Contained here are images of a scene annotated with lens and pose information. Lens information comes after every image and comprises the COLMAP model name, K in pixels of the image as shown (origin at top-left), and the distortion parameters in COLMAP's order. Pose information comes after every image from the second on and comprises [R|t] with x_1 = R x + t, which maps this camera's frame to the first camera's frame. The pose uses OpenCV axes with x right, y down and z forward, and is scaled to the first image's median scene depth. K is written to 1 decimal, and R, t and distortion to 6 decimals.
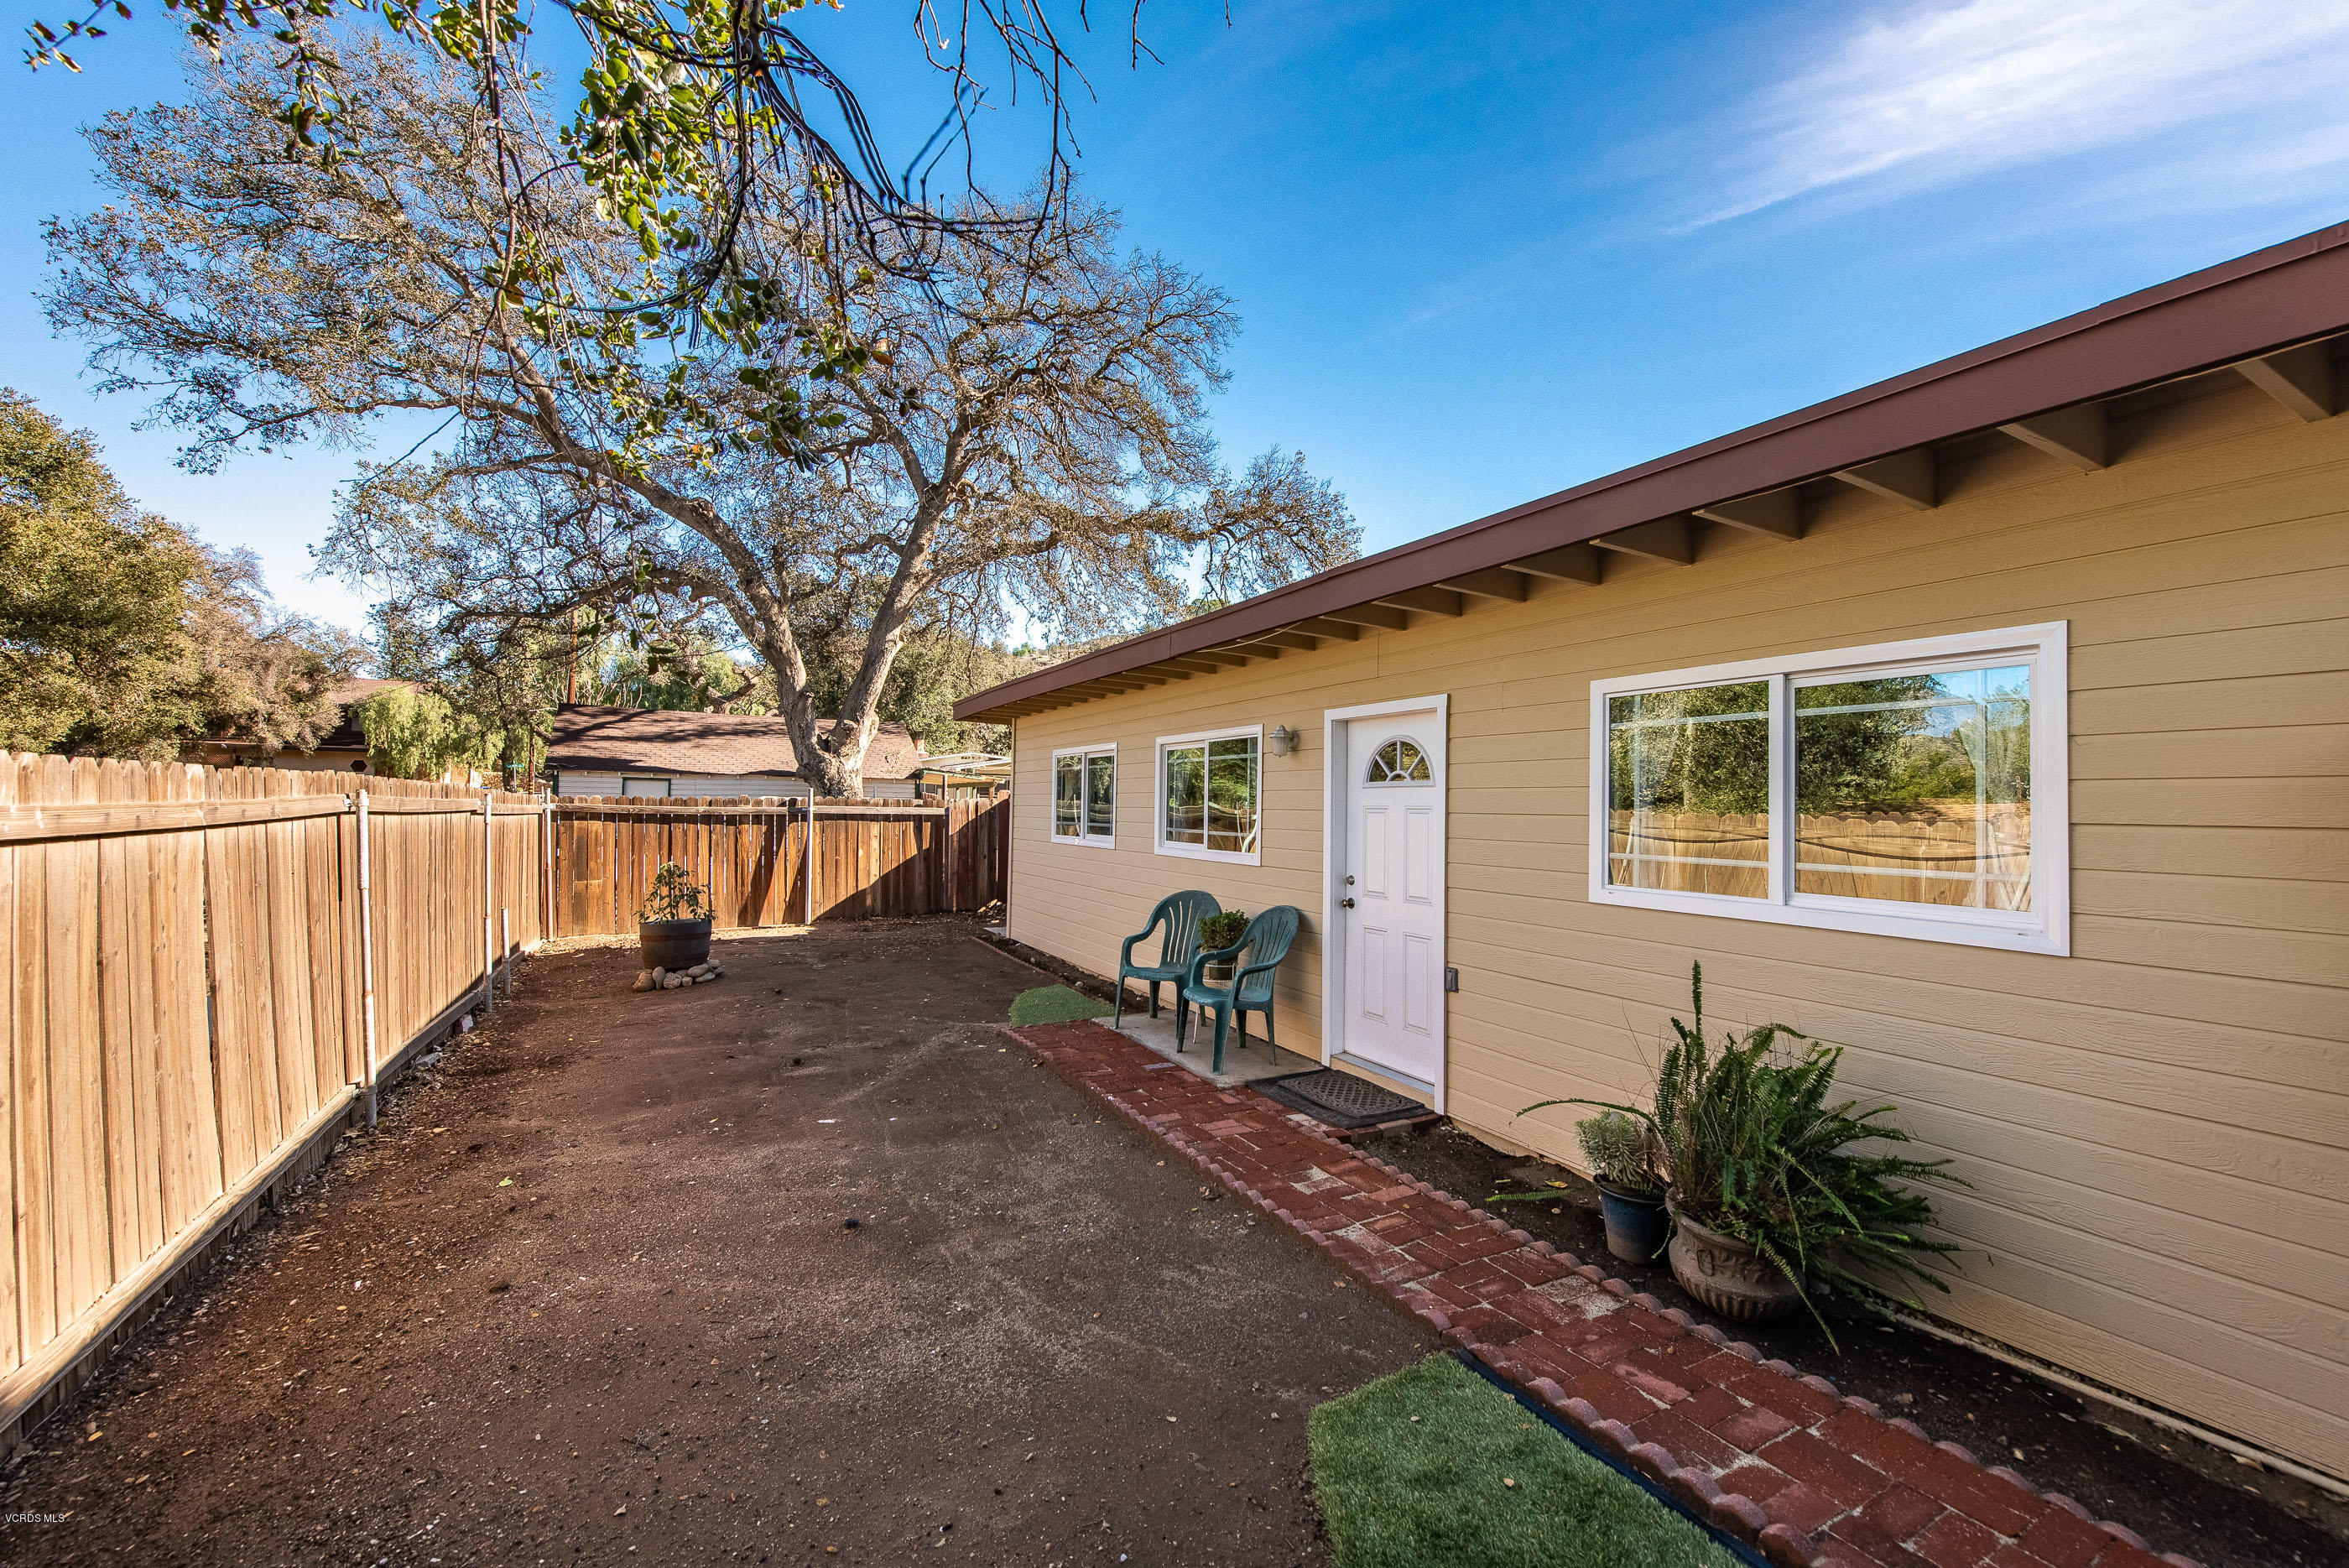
lens RADIAL K [[925.9, 0, 1175.3], [0, 925.9, 801.9], [0, 0, 1]] dist [0.008817, -0.003146]
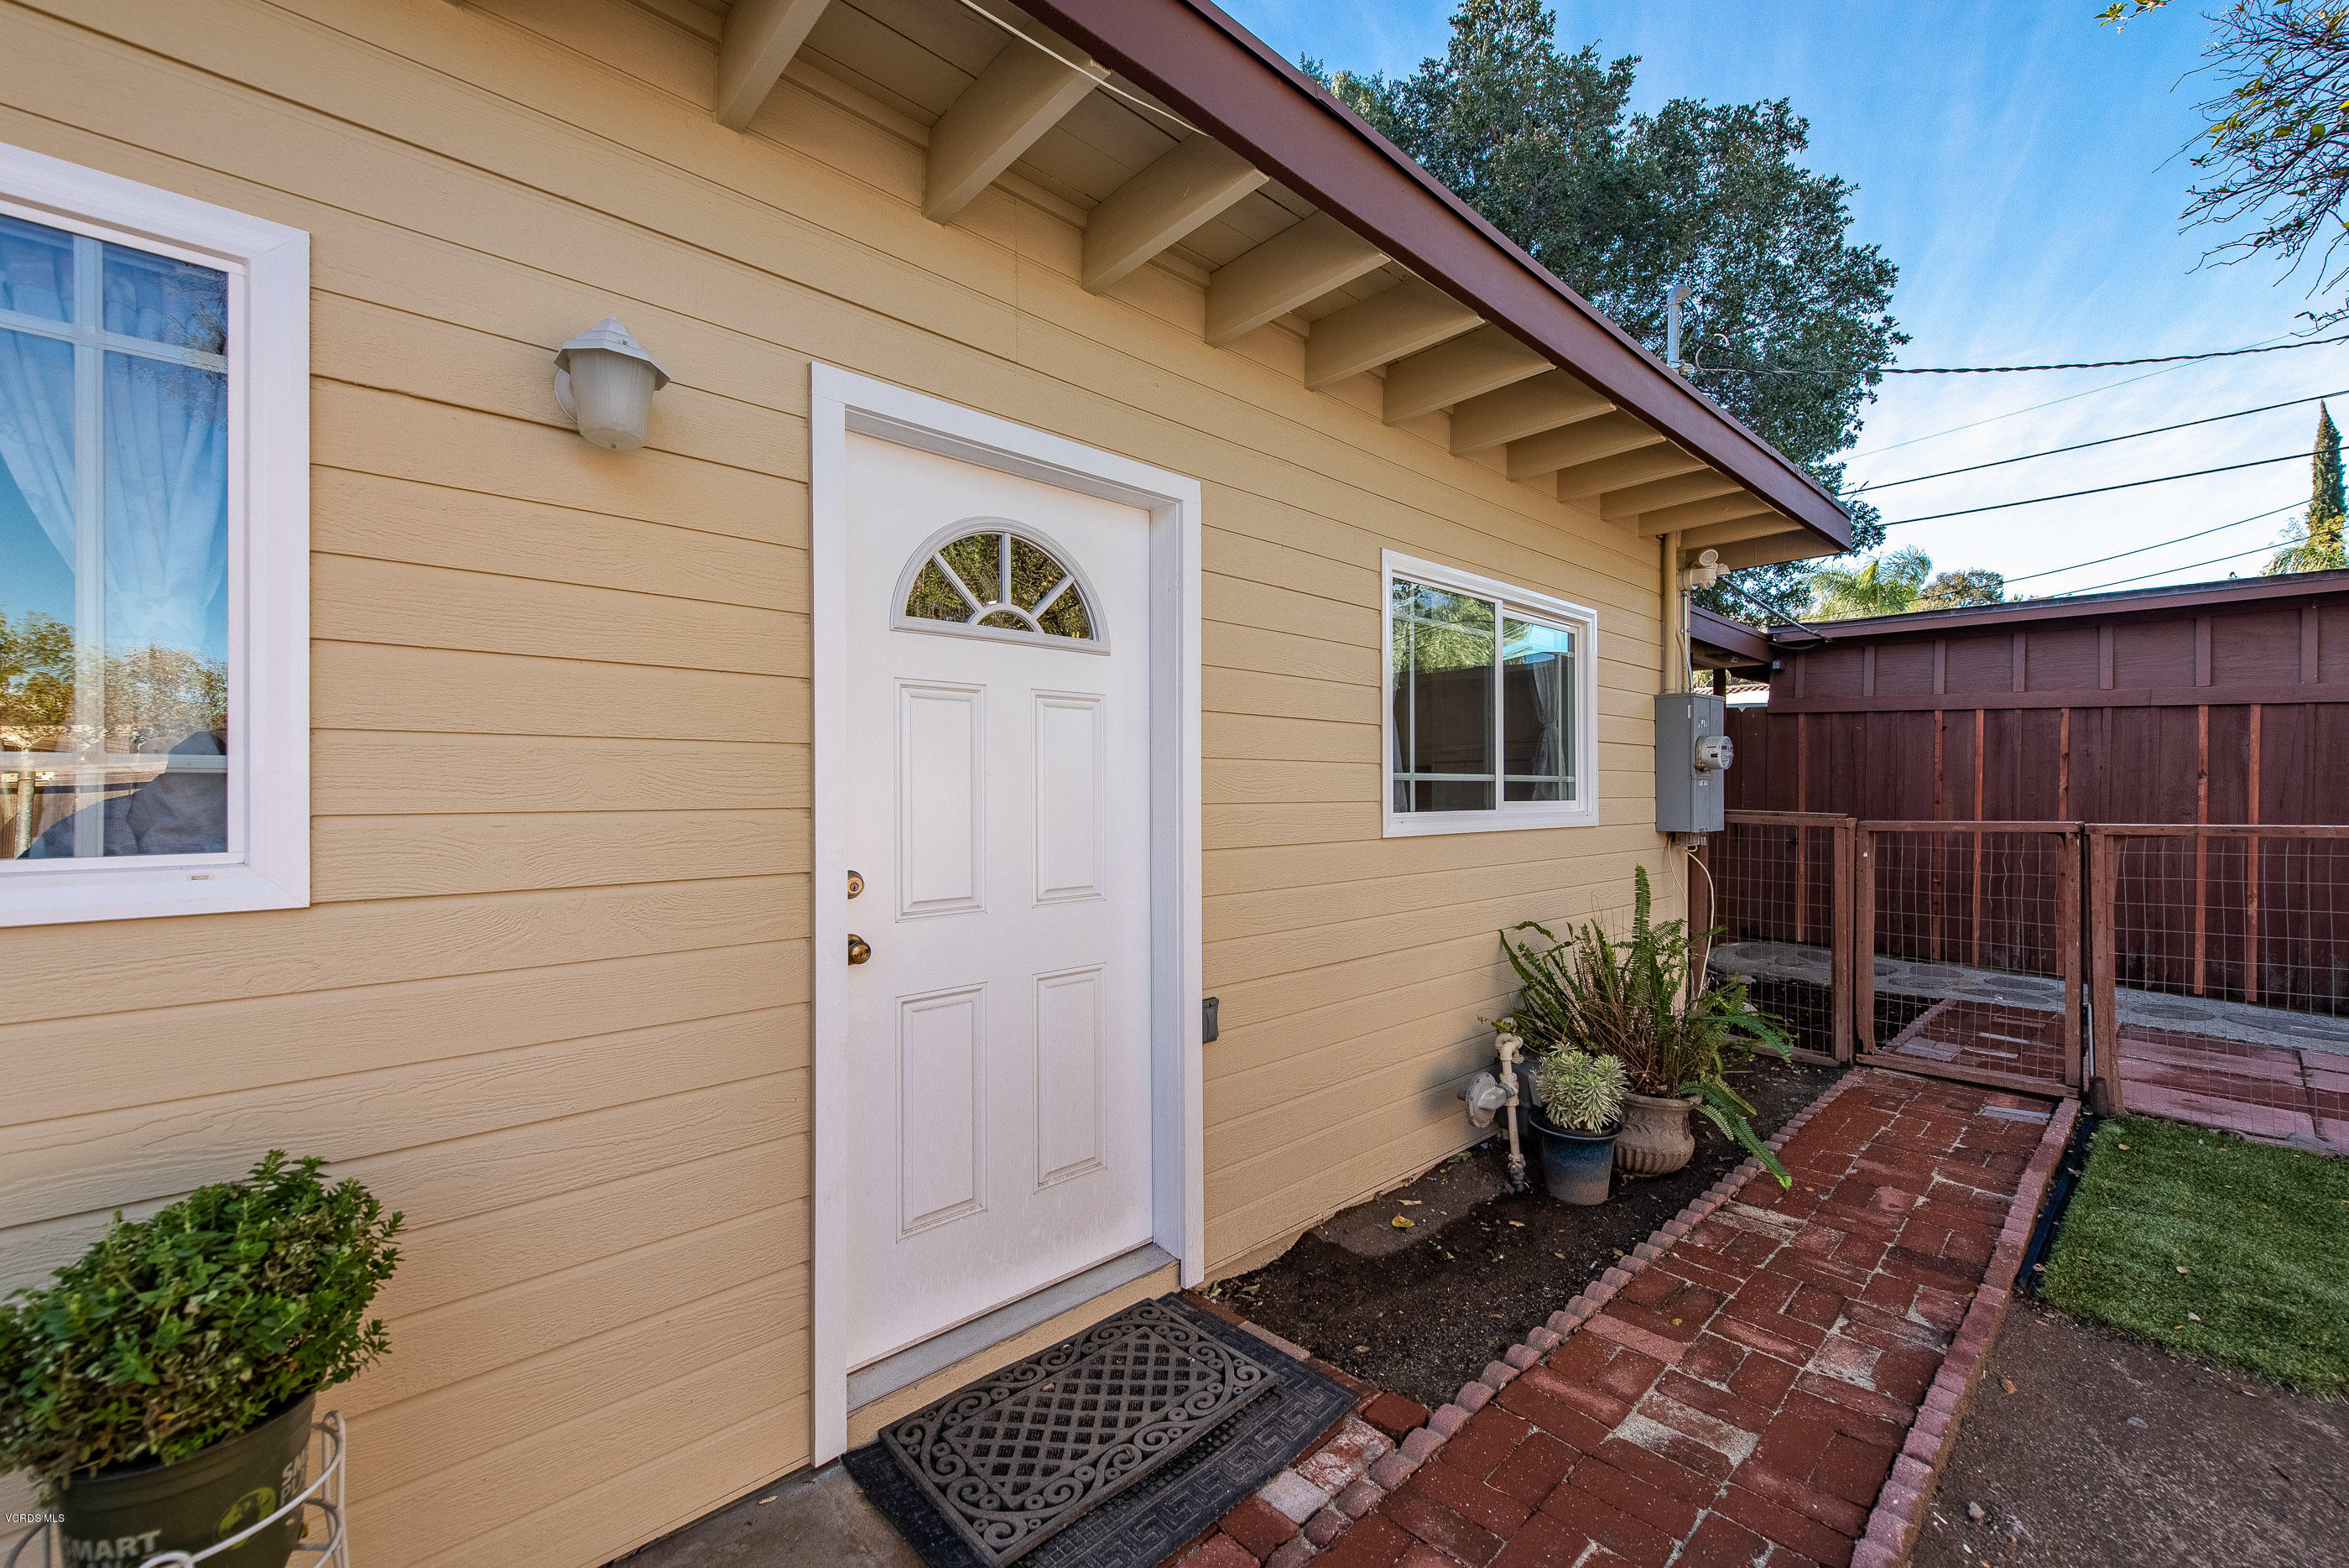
lens RADIAL K [[925.9, 0, 1172.2], [0, 925.9, 788.4], [0, 0, 1]] dist [0.008817, -0.003146]
pose [[-0.233030, -0.000765, 0.972469, -0.226019], [0.001466, 0.999998, 0.001138, 0.058340], [-0.972468, 0.001691, -0.233028, 1.178534]]
